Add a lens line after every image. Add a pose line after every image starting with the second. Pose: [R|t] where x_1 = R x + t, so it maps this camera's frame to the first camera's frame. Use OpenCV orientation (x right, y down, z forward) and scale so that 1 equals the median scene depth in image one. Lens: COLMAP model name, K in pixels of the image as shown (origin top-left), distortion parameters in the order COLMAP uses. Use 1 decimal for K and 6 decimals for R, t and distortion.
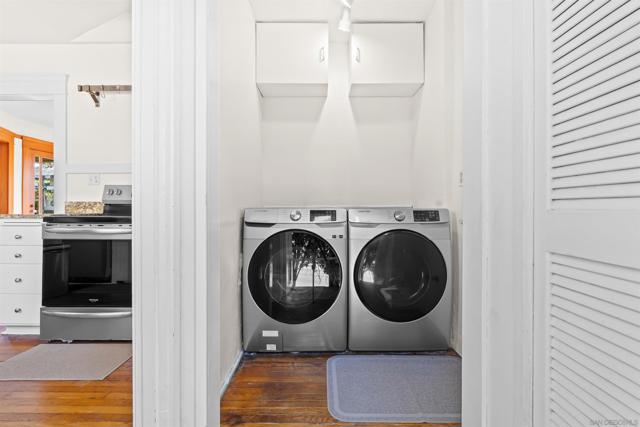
lens RADIAL K [[286.4, 0, 320.2], [0, 286.4, 211.4], [0, 0, 1]] dist [-0.001184, -0.000861]
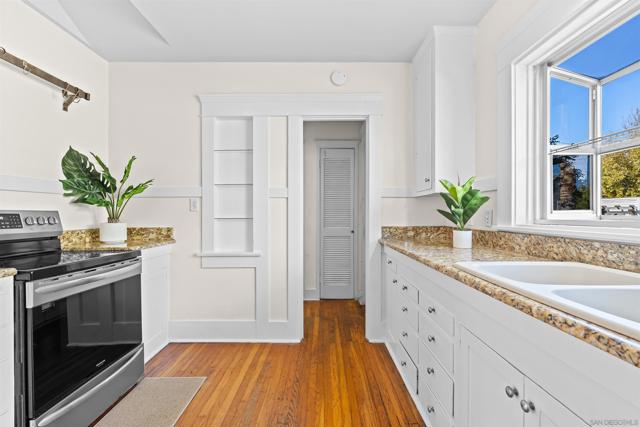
lens RADIAL K [[286.4, 0, 320.0], [0, 286.4, 214.7], [0, 0, 1]] dist [-0.001184, -0.000861]
pose [[0.009699, -0.005807, 0.999936, -1.191824], [0.017735, 0.999827, 0.005635, -0.073692], [-0.999796, 0.017679, 0.009800, 0.282531]]
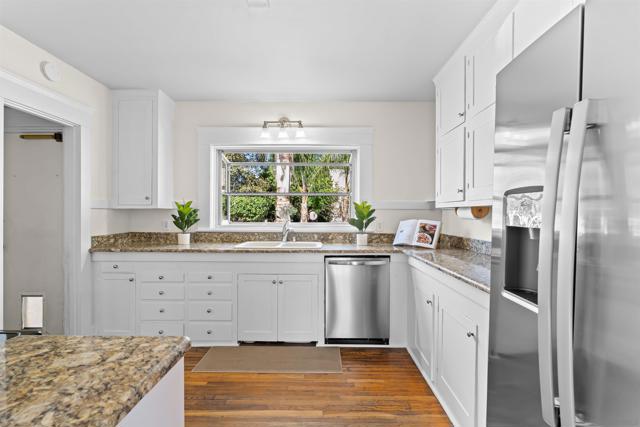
lens RADIAL K [[286.4, 0, 323.0], [0, 286.4, 211.8], [0, 0, 1]] dist [-0.001184, -0.000861]
pose [[-0.999904, -0.004642, 0.013079, -1.048794], [-0.004543, 0.999961, 0.007579, -0.121486], [-0.013114, 0.007519, -0.999886, 1.067996]]
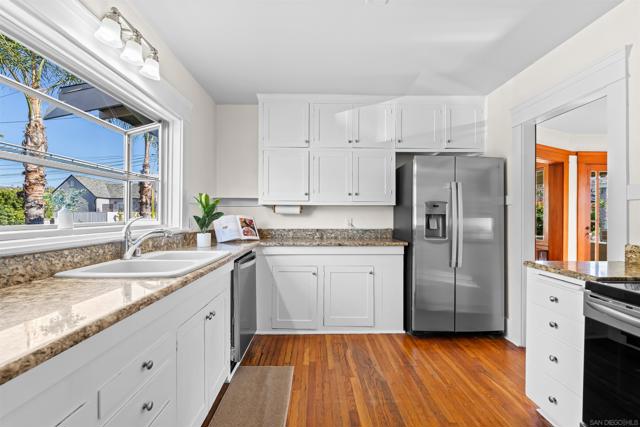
lens RADIAL K [[286.4, 0, 321.3], [0, 286.4, 213.7], [0, 0, 1]] dist [-0.001184, -0.000861]
pose [[0.017895, -0.010220, -0.999788, -0.251014], [-0.010917, 0.999886, -0.010416, -0.083528], [0.999780, 0.011101, 0.017781, 0.292069]]
